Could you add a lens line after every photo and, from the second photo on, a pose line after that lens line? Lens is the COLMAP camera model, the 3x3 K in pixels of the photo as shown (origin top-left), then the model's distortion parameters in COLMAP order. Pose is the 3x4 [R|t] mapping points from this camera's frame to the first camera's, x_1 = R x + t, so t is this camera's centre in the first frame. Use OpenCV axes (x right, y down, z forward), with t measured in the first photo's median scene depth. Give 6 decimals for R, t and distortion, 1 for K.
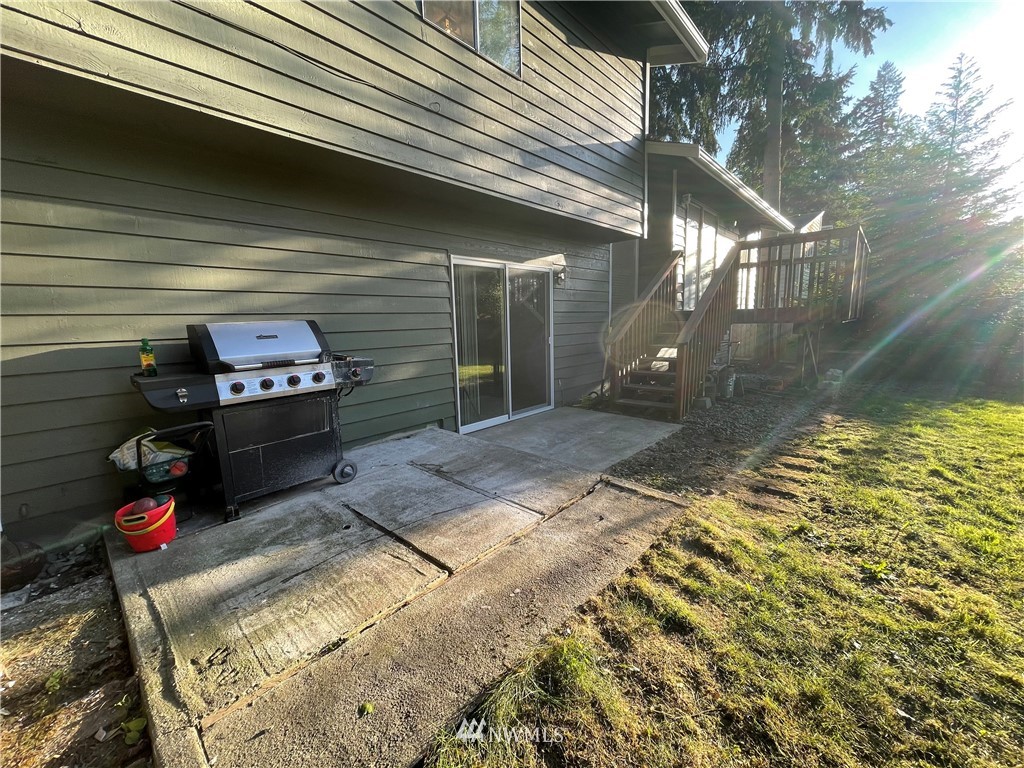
lens RADIAL K [[413.3, 0, 508.4], [0, 413.3, 382.0], [0, 0, 1]] dist [-0.001749, -0.000676]
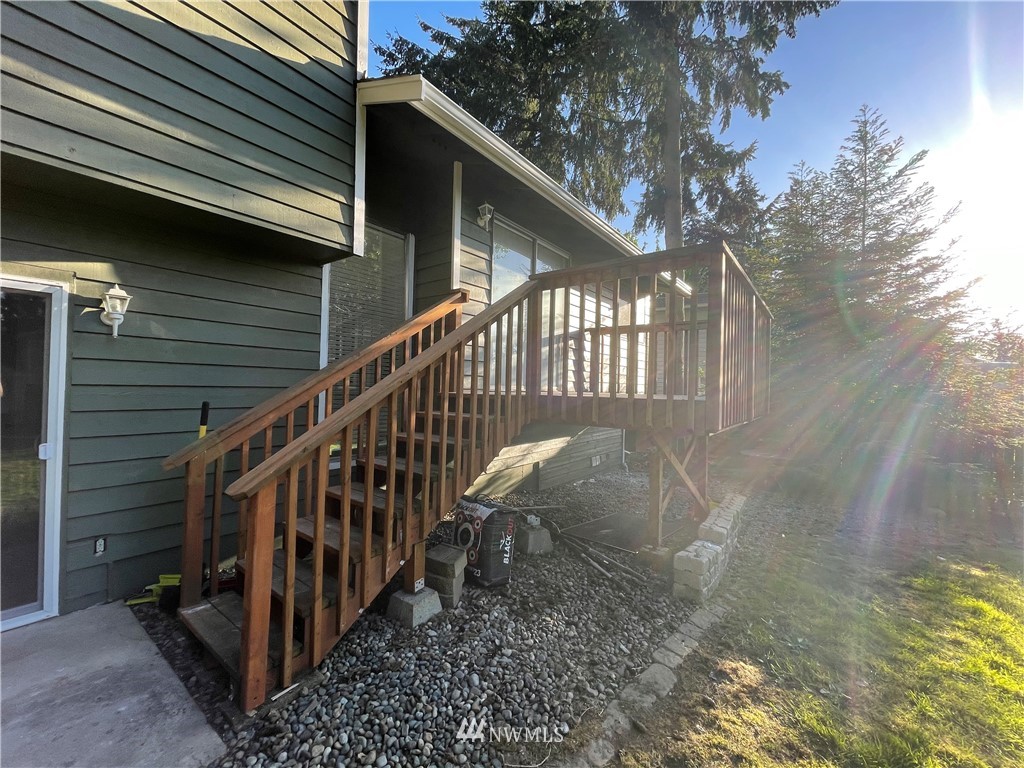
lens RADIAL K [[413.3, 0, 508.4], [0, 413.3, 382.0], [0, 0, 1]] dist [-0.001749, -0.000676]
pose [[0.994201, 0.051190, 0.094570, 0.325657], [-0.035613, 0.986537, -0.159610, -0.074772], [-0.101468, 0.155317, 0.982640, 0.332089]]
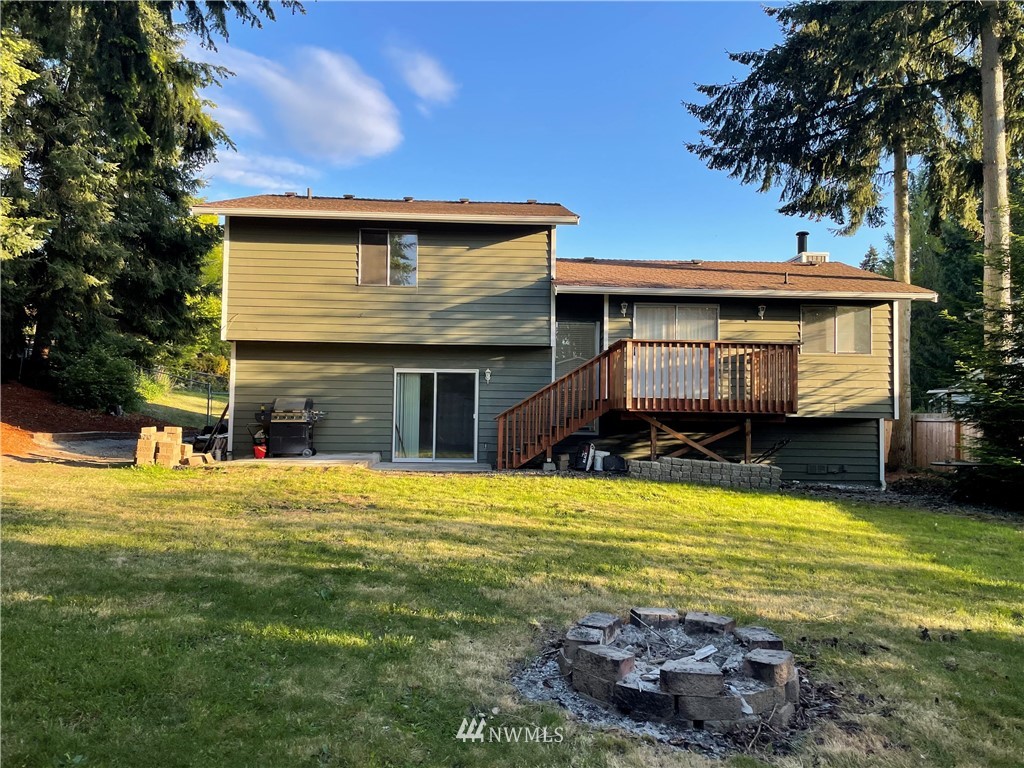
lens RADIAL K [[770.6, 0, 517.9], [0, 770.6, 385.1], [0, 0, 1]] dist [0.077566, -0.092349]
pose [[0.709685, 0.013011, -0.704399, 1.384575], [-0.135187, 0.983765, -0.118031, 0.063198], [0.691428, 0.178990, 0.699922, -0.564912]]
